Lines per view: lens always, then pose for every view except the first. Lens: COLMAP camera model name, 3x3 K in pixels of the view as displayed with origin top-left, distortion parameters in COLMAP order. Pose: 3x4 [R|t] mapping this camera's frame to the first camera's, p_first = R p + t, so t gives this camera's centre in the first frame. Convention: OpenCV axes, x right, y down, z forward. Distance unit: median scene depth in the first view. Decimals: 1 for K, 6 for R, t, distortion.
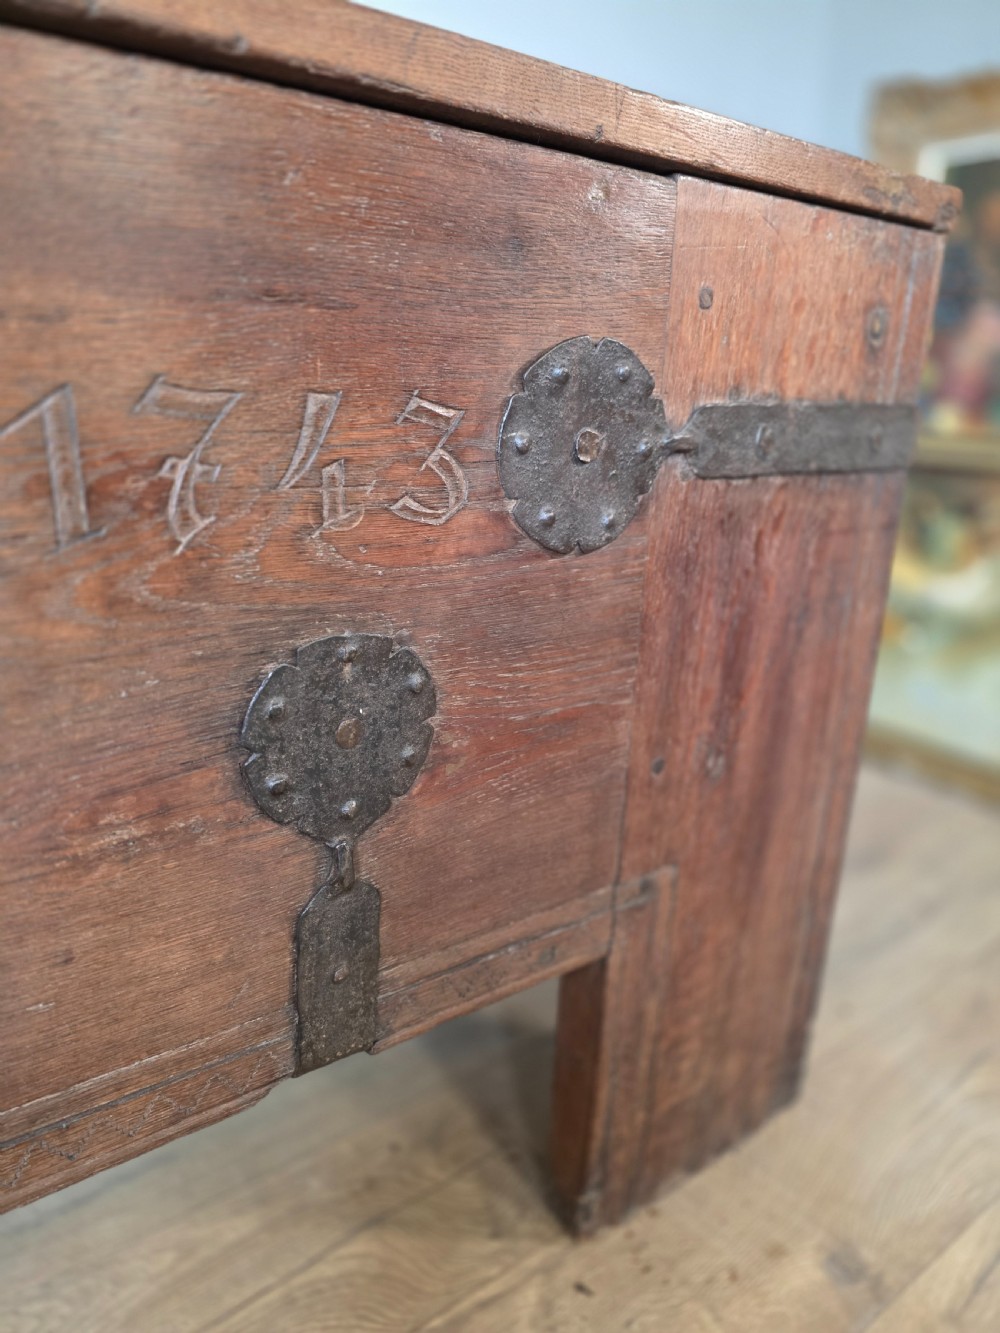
lens RADIAL K [[890.4, 0, 492.6], [0, 890.4, 674.1], [0, 0, 1]] dist [0.052774, -0.059285]
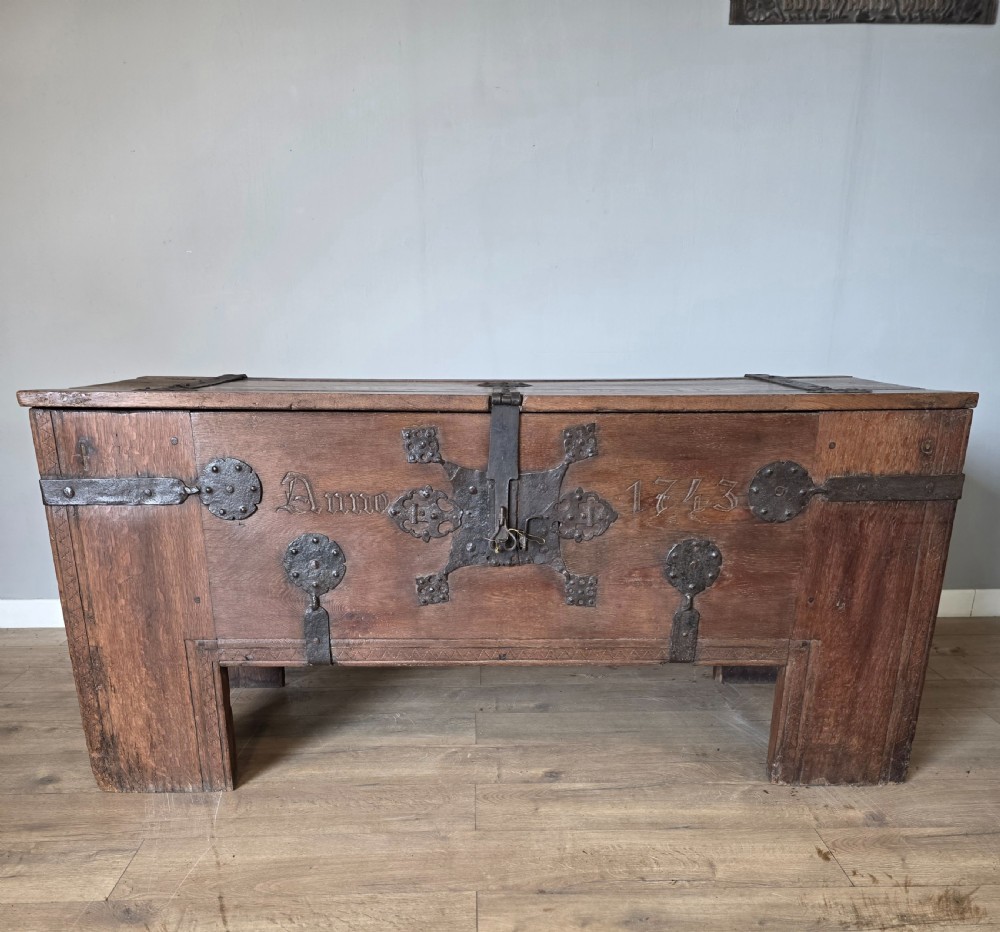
lens RADIAL K [[888.2, 0, 502.3], [0, 888.2, 662.6], [0, 0, 1]] dist [0.104324, -0.144317]
pose [[0.824967, 0.167191, -0.539886, 1.051457], [-0.143647, 0.985901, 0.085815, 0.216309], [0.546622, 0.006759, 0.837352, -2.147925]]
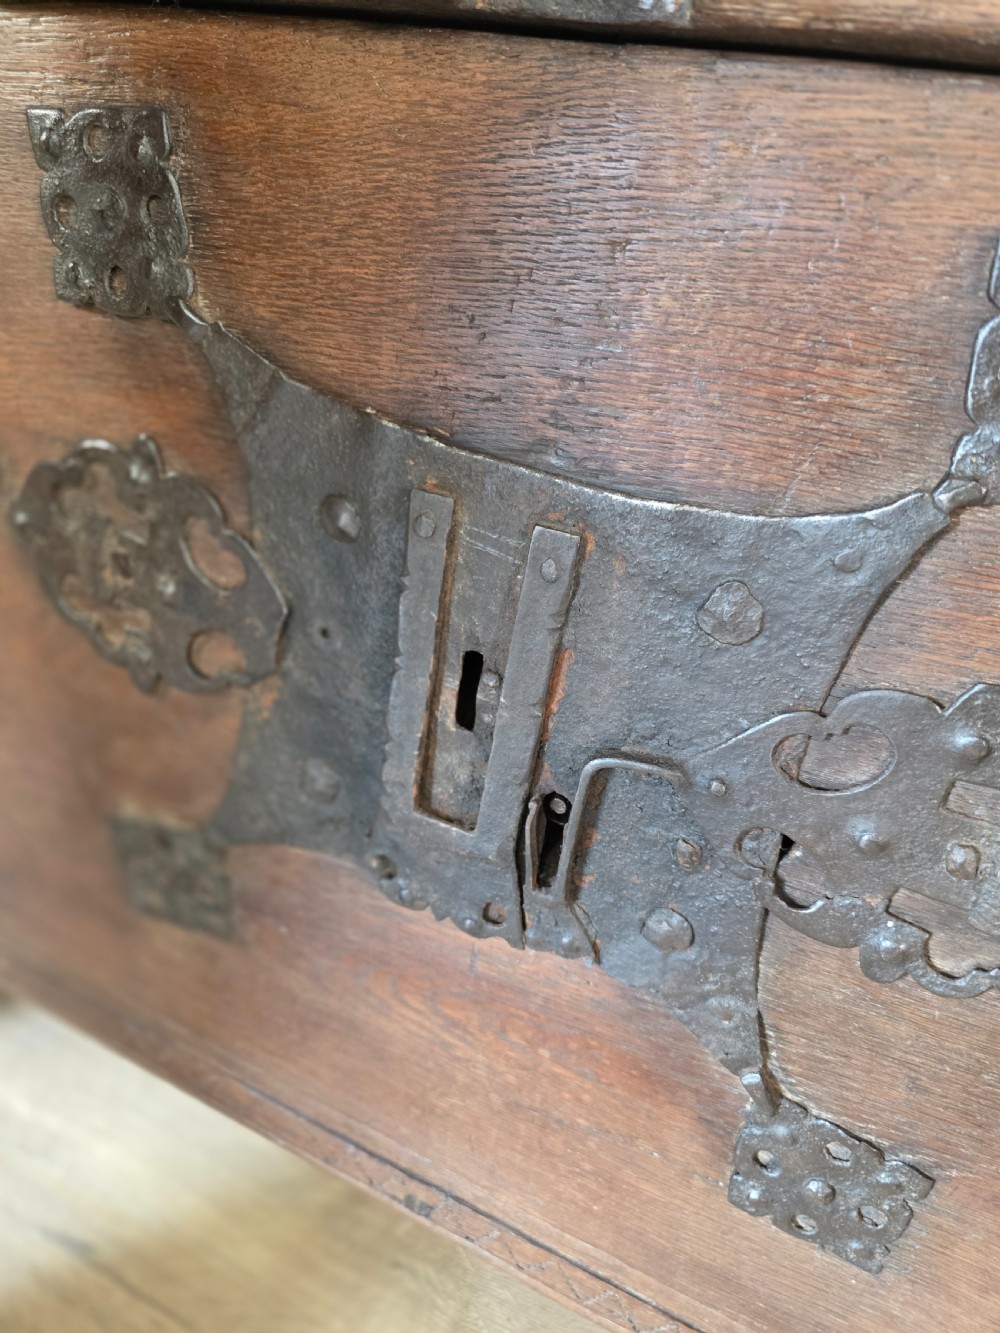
lens RADIAL K [[943.6, 0, 500.0], [0, 943.6, 666.5], [0, 0, 1]] dist [0.015660, -0.030254]
pose [[0.490293, 0.432146, -0.756877, -0.242229], [-0.352026, 0.892621, 0.281612, -0.196402], [0.797302, 0.128368, 0.589773, 0.067164]]
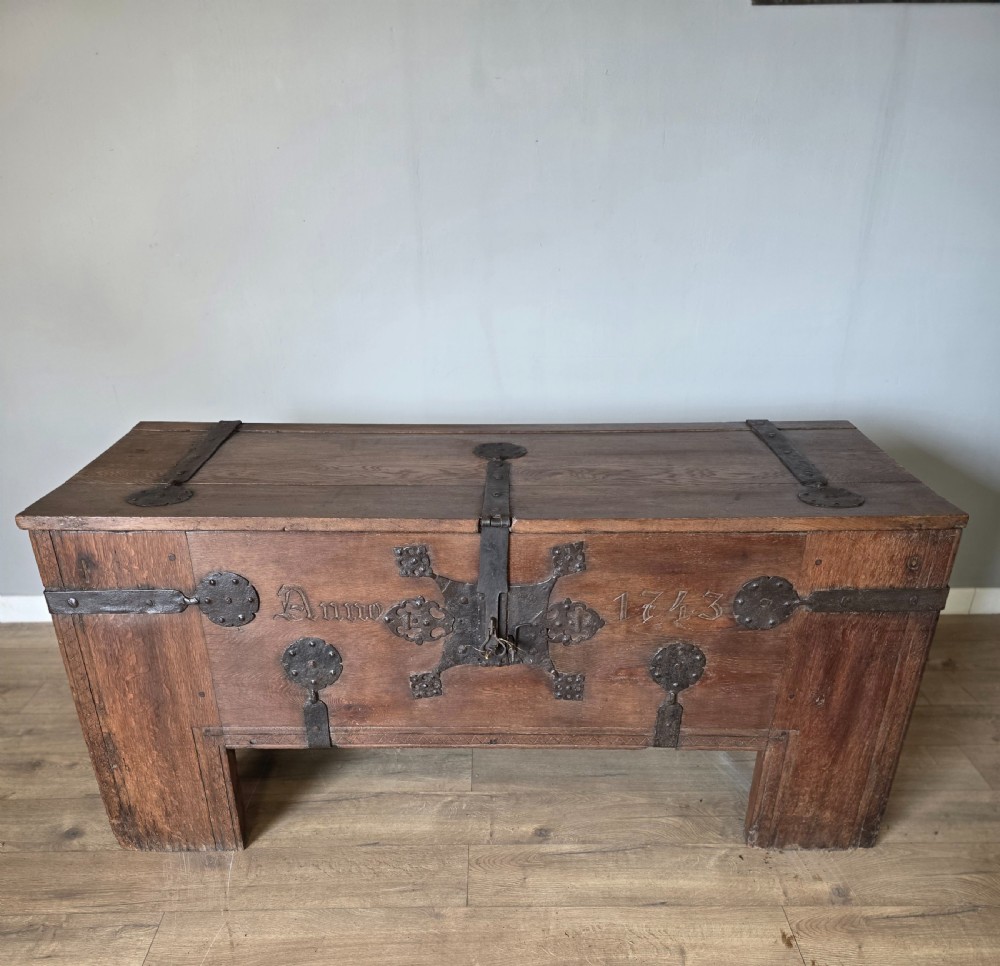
lens RADIAL K [[888.3, 0, 500.1], [0, 888.3, 665.3], [0, 0, 1]] dist [0.116768, -0.179767]
pose [[0.813195, 0.263783, -0.518779, 1.008204], [-0.147394, 0.955671, 0.254887, -0.672670], [0.563017, -0.130808, 0.816027, -2.159479]]
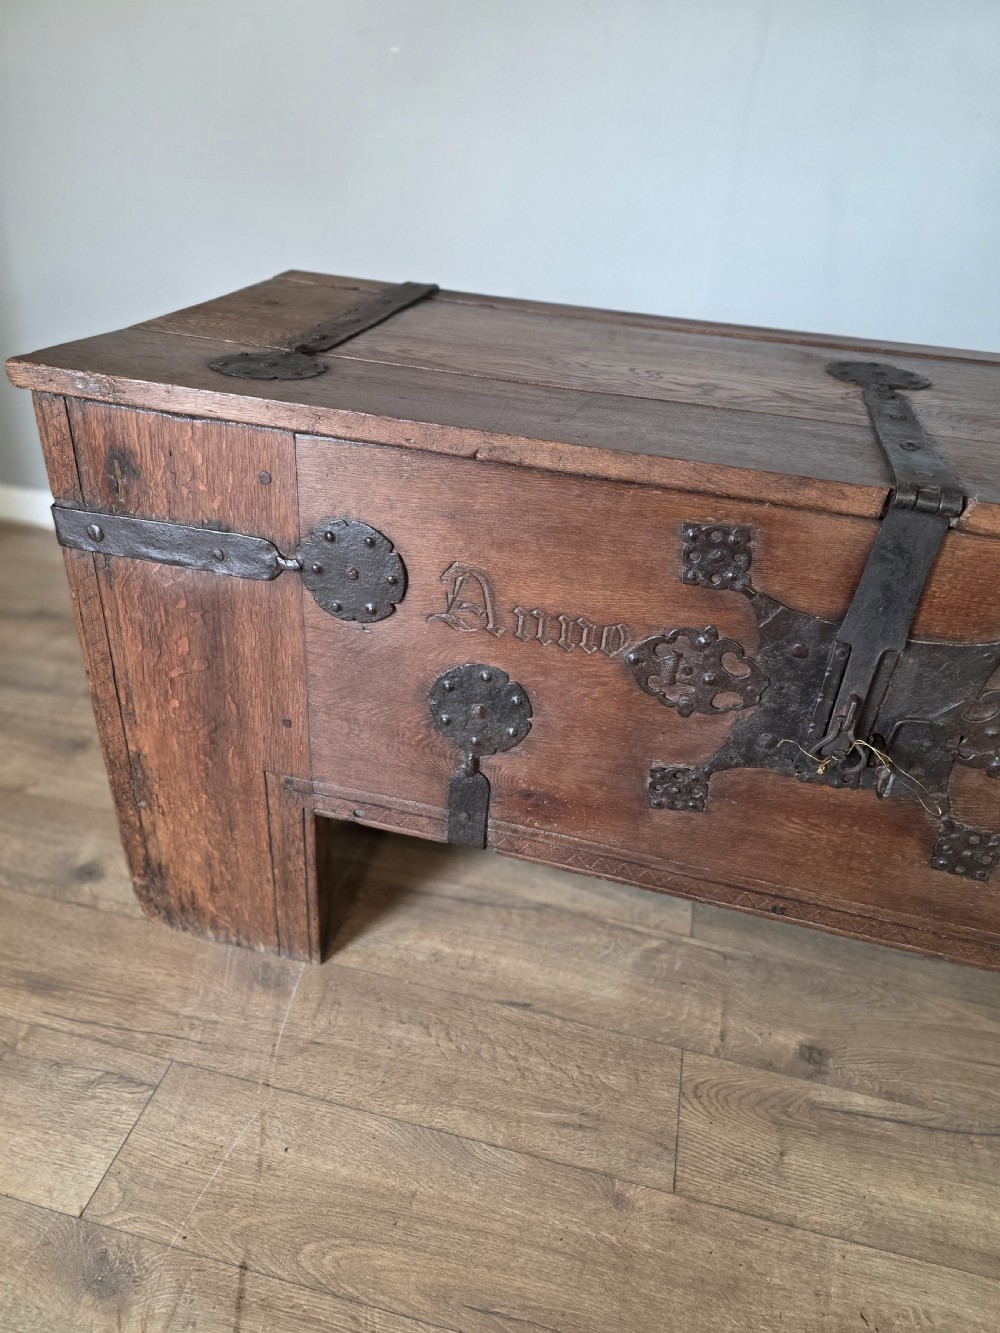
lens RADIAL K [[889.4, 0, 499.9], [0, 889.4, 660.5], [0, 0, 1]] dist [0.113424, -0.162381]
pose [[0.653004, 0.411206, -0.635999, -0.104346], [-0.269369, 0.910956, 0.312409, -0.409148], [0.707832, -0.032686, 0.705624, -1.126184]]
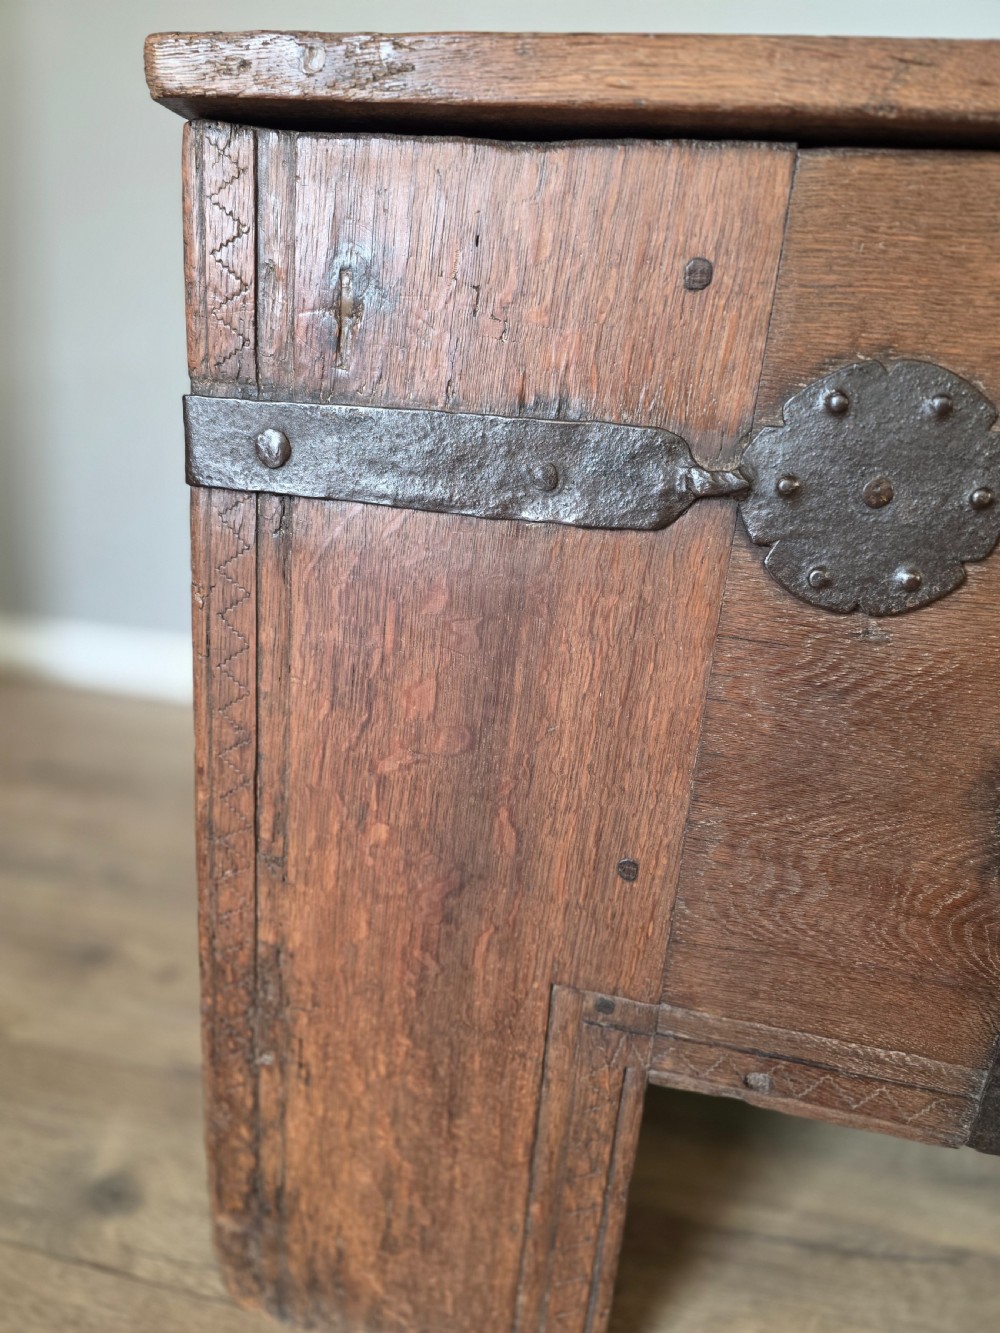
lens RADIAL K [[900.5, 0, 496.0], [0, 900.5, 664.2], [0, 0, 1]] dist [0.052887, -0.061327]
pose [[0.670731, 0.247480, -0.699195, -1.063604], [-0.269721, 0.959535, 0.080887, 0.192085], [0.690920, 0.134334, 0.710340, -0.859110]]
